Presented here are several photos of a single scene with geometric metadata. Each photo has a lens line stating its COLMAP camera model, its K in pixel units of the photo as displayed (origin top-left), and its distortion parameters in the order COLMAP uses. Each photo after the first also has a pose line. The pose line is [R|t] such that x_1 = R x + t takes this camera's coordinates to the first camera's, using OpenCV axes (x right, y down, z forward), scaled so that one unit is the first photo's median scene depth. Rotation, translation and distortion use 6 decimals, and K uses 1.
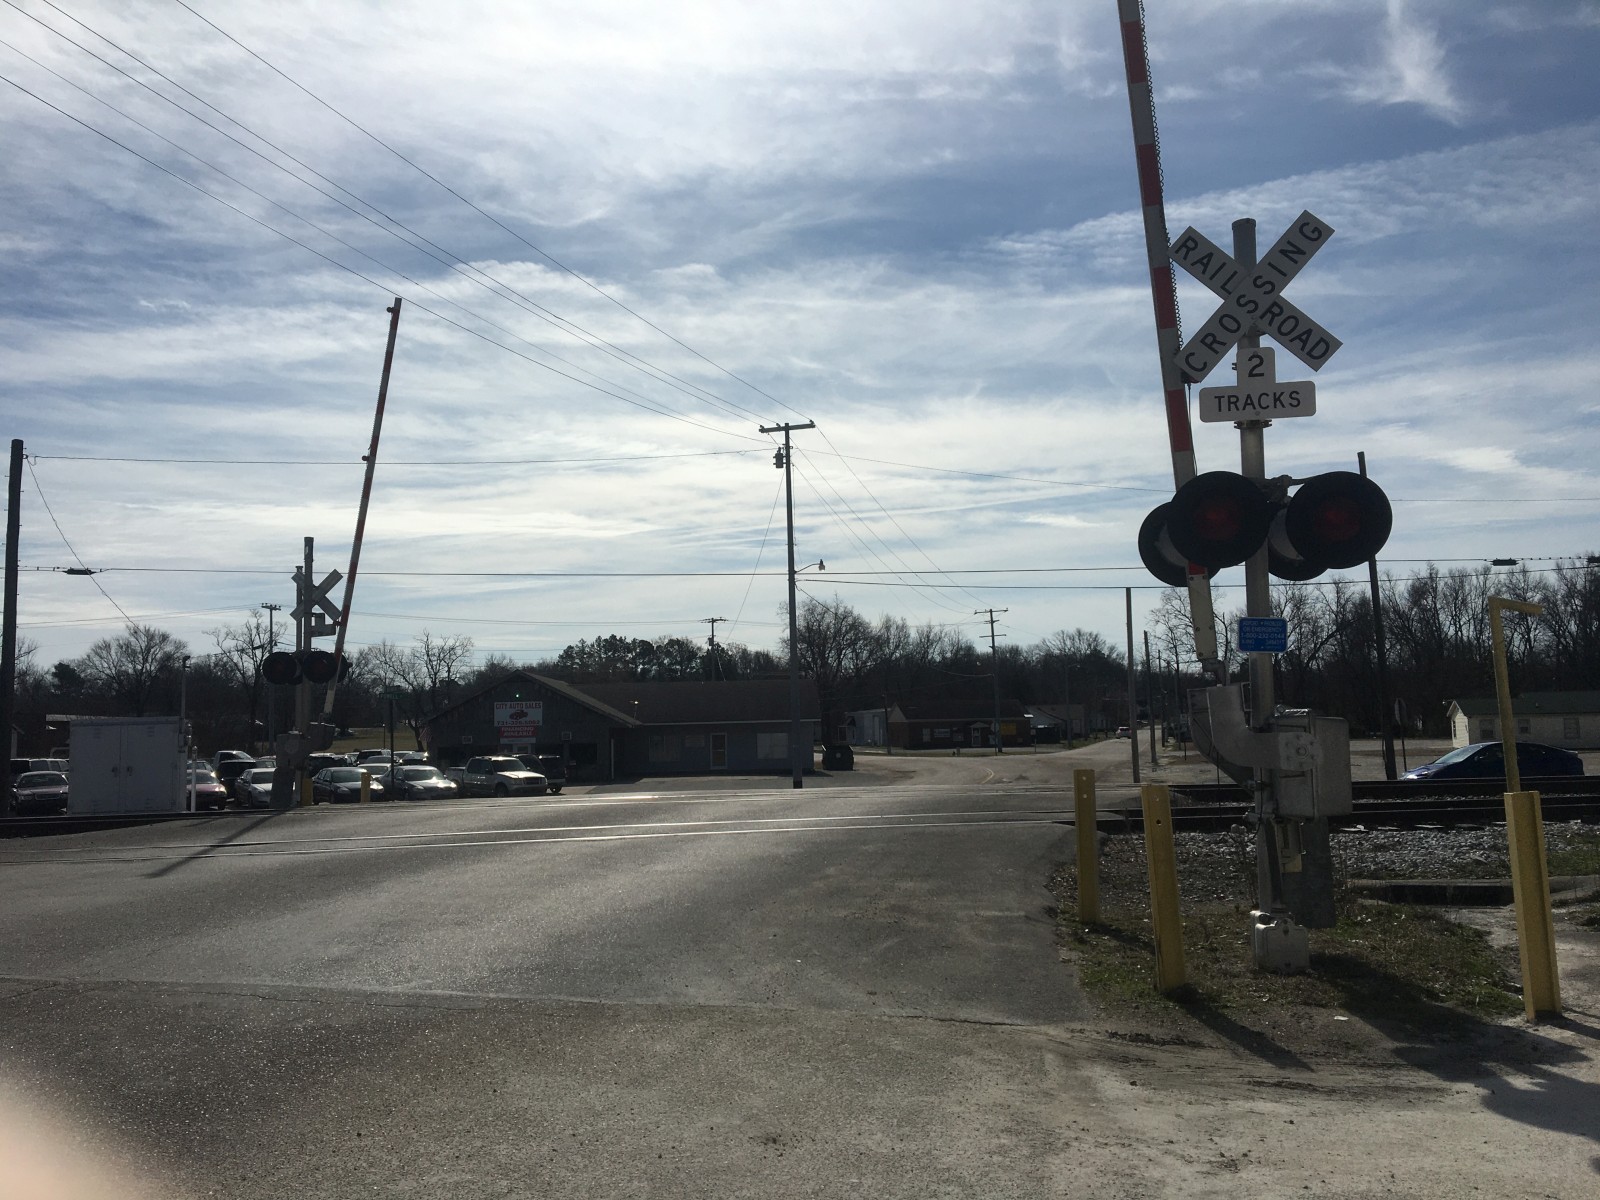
lens RADIAL K [[1355.8, 0, 788.9], [0, 1355.8, 628.7], [0, 0, 1]] dist [0.095491, -0.131471]
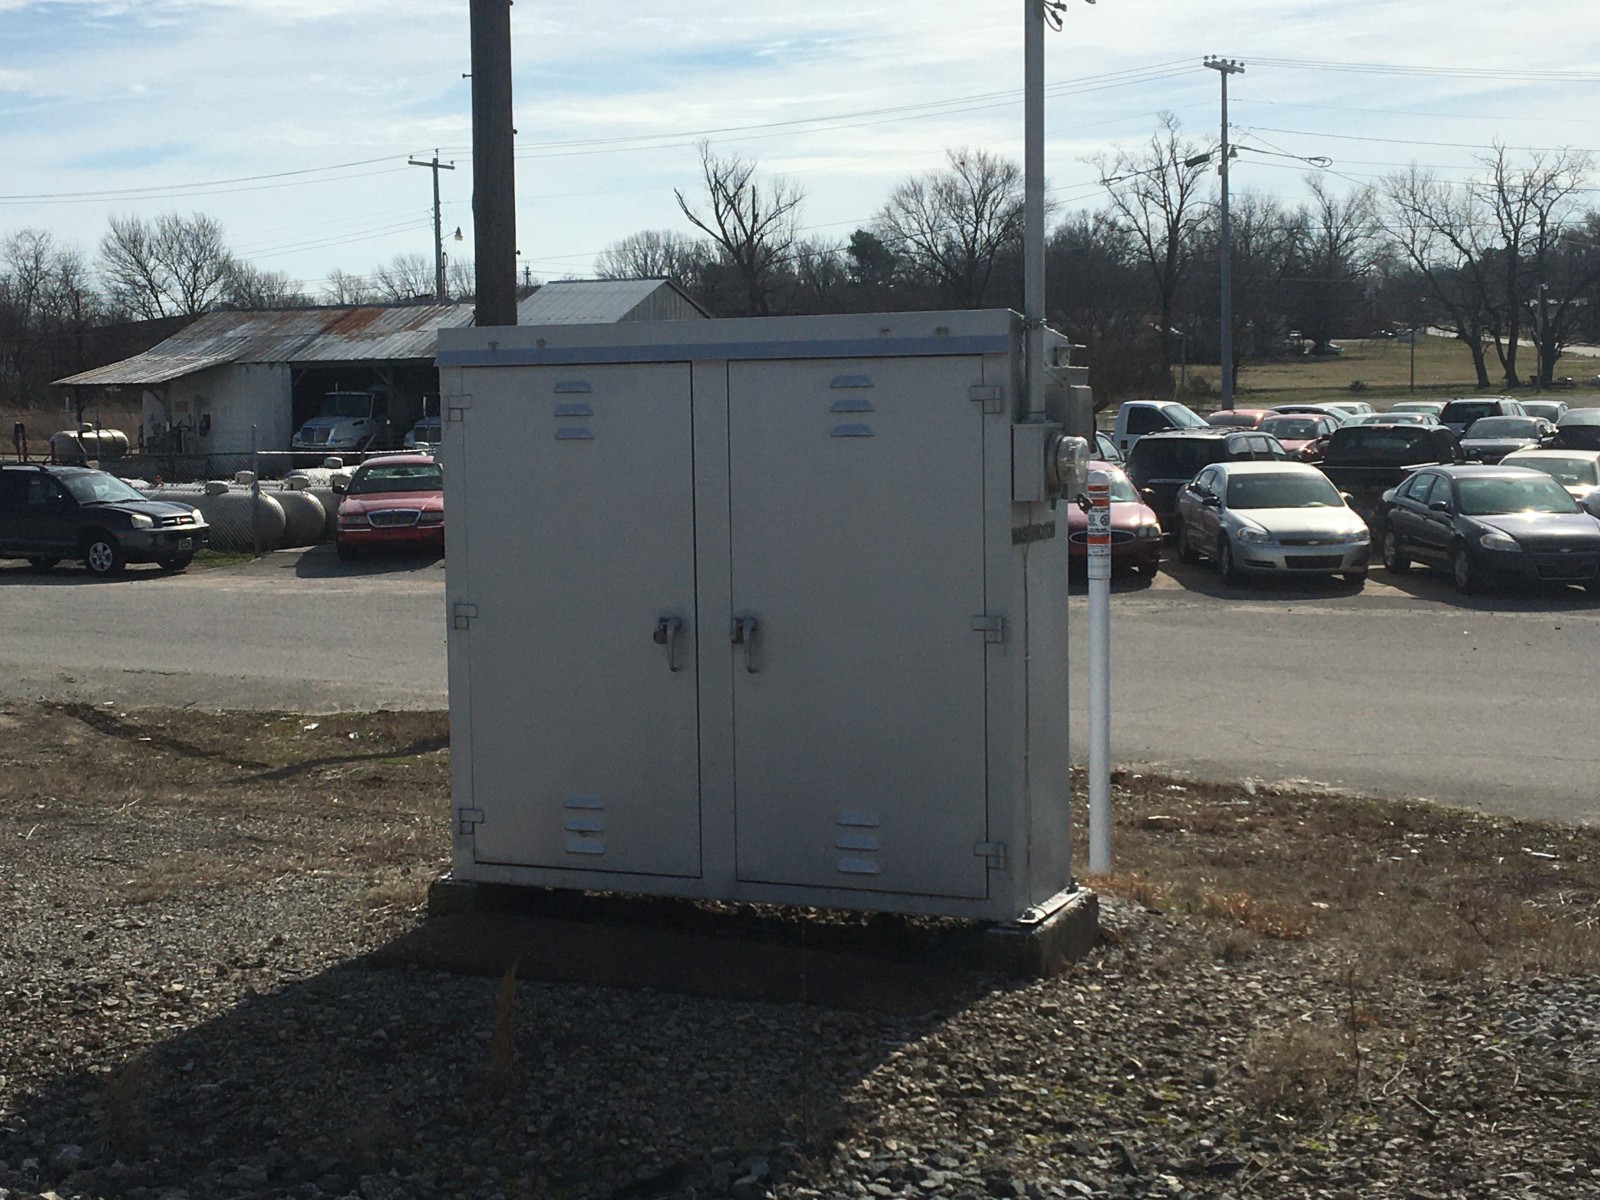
lens RADIAL K [[2496.5, 0, 721.2], [0, 2496.5, 643.1], [0, 0, 1]] dist [0.053721, 0.000000]
pose [[0.856670, 0.063435, -0.511950, -1.166452], [0.035731, 0.982731, 0.181559, 0.180548], [0.514626, -0.173828, 0.839609, 2.652241]]
